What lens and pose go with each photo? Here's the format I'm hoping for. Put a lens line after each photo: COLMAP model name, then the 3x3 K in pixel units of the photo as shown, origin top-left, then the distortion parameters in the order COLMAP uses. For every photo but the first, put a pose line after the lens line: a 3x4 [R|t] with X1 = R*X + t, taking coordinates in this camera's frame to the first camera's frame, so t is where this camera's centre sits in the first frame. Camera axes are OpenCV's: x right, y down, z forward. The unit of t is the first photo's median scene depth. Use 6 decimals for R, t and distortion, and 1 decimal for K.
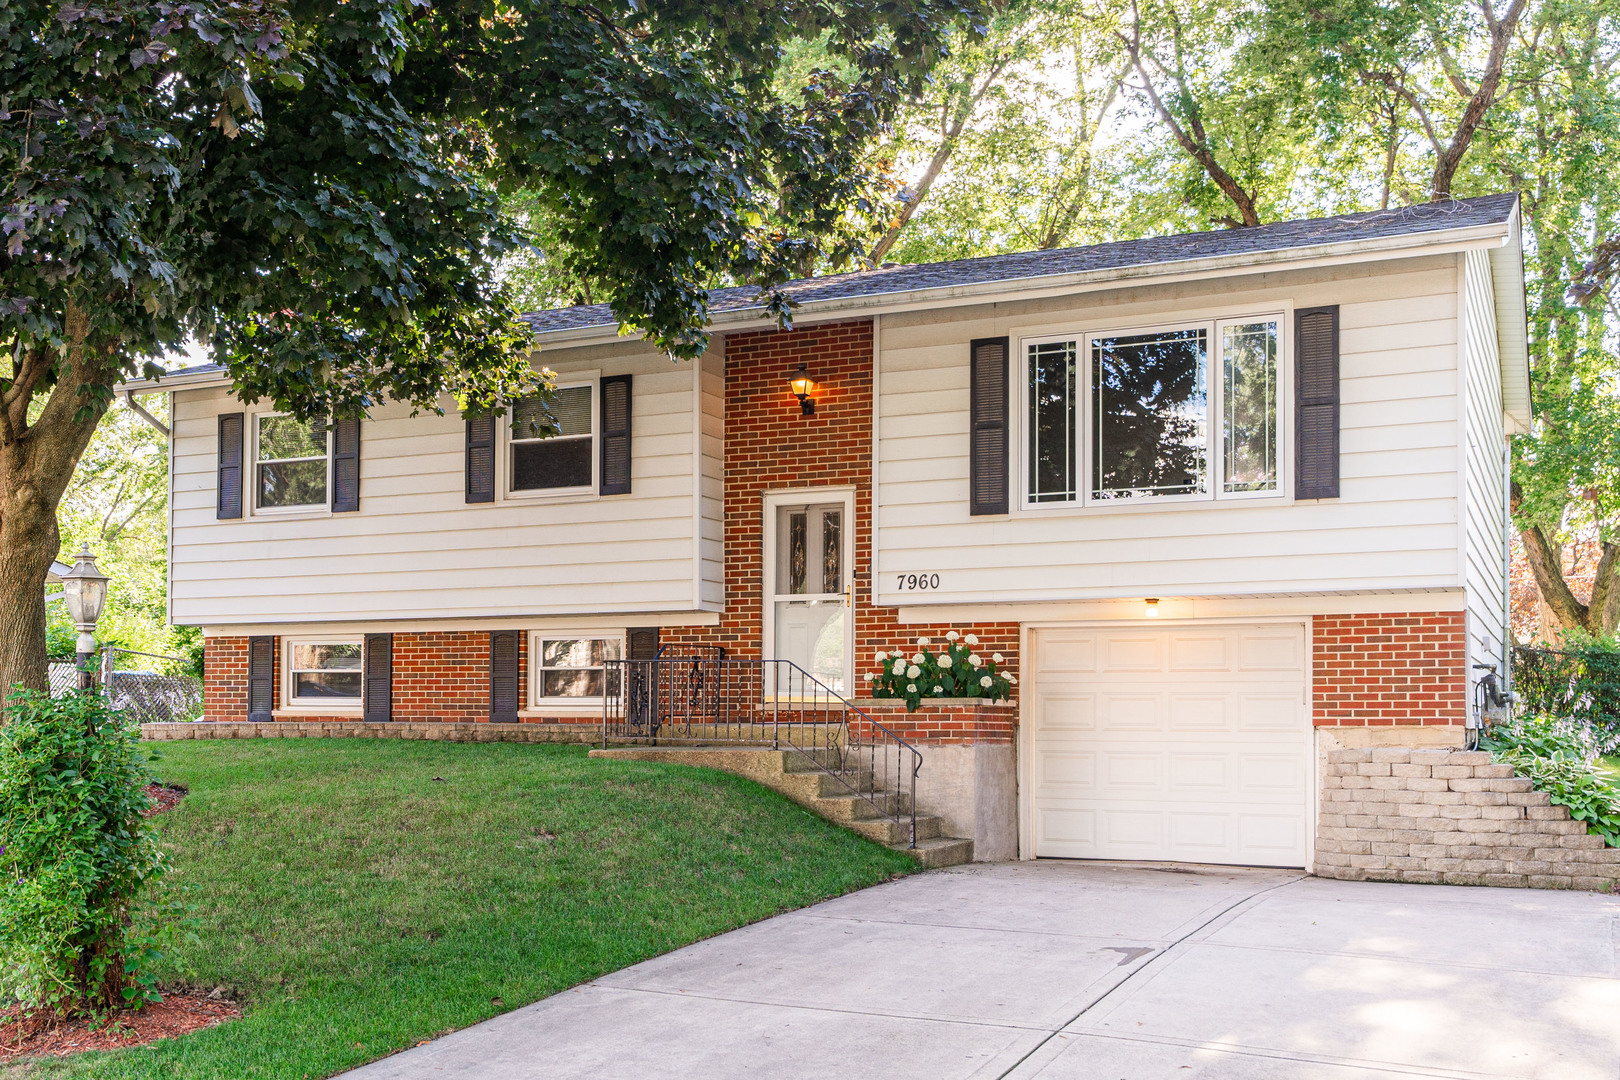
lens RADIAL K [[1282.2, 0, 809.9], [0, 1282.2, 593.5], [0, 0, 1]] dist [-0.009583, -0.000184]
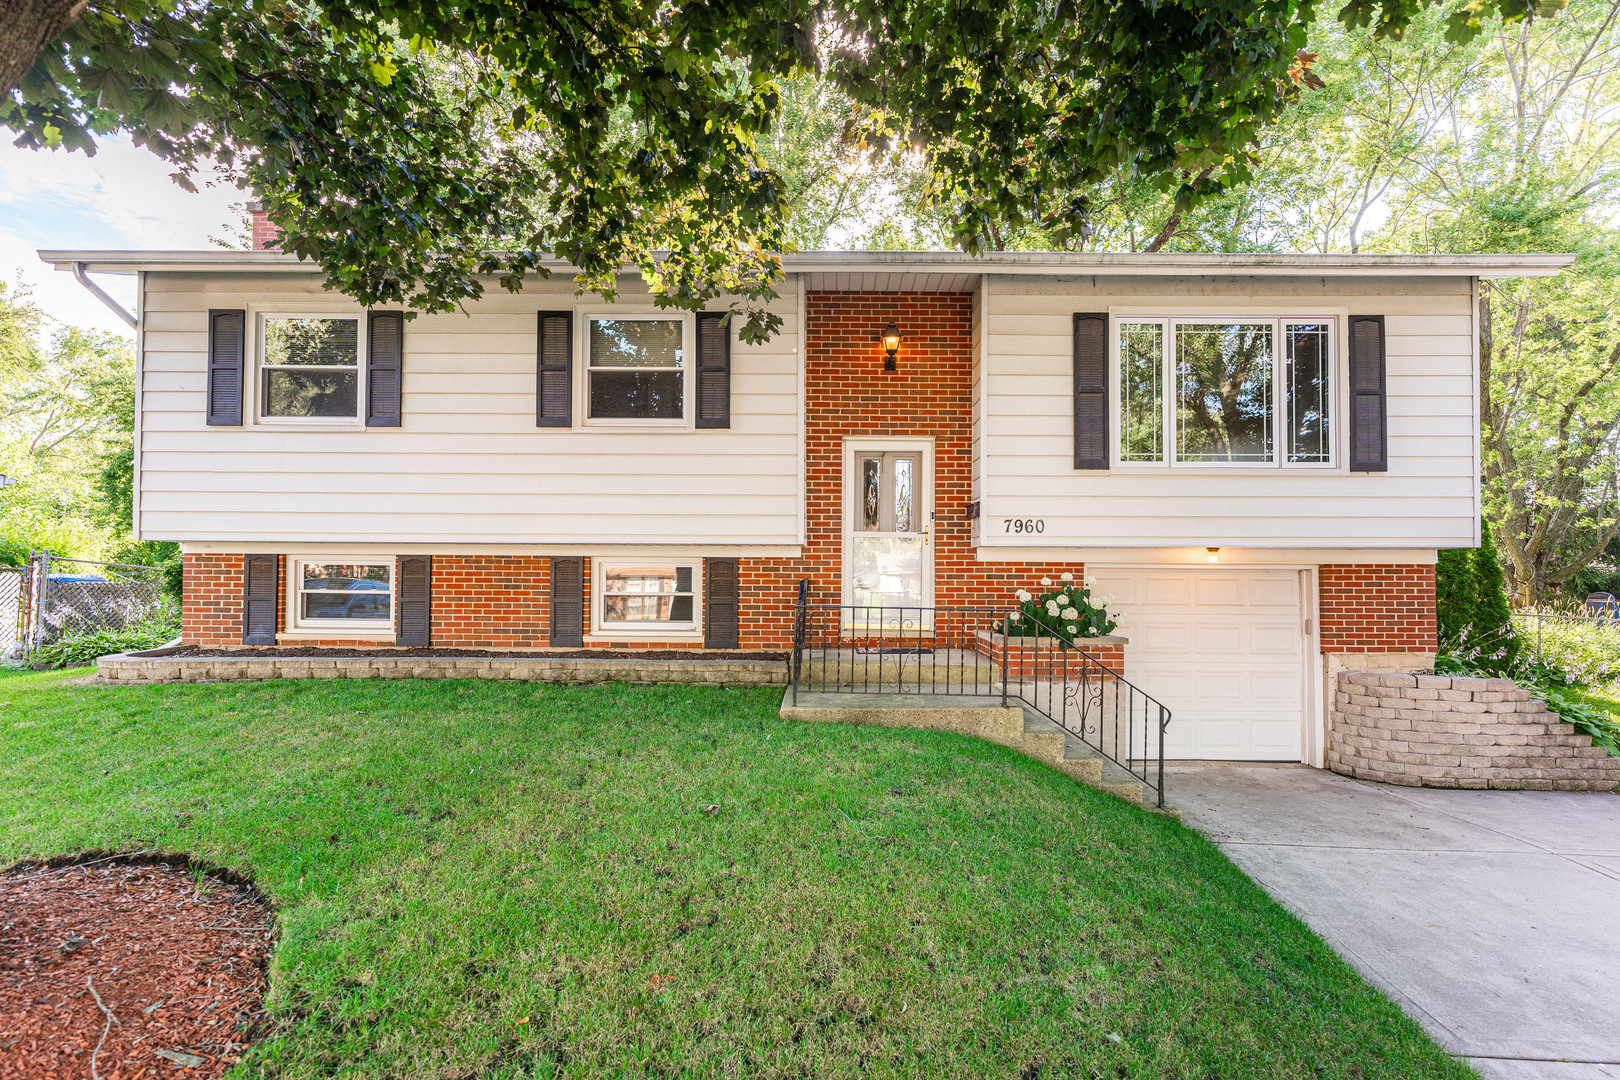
lens RADIAL K [[670.2, 0, 810.0], [0, 670.2, 540.0], [0, 0, 1]] dist [-0.001163, -0.000175]
pose [[0.936777, 0.024534, 0.349066, -0.262284], [-0.035424, 0.999063, 0.024847, -0.004545], [-0.348130, -0.035641, 0.936769, 0.468516]]
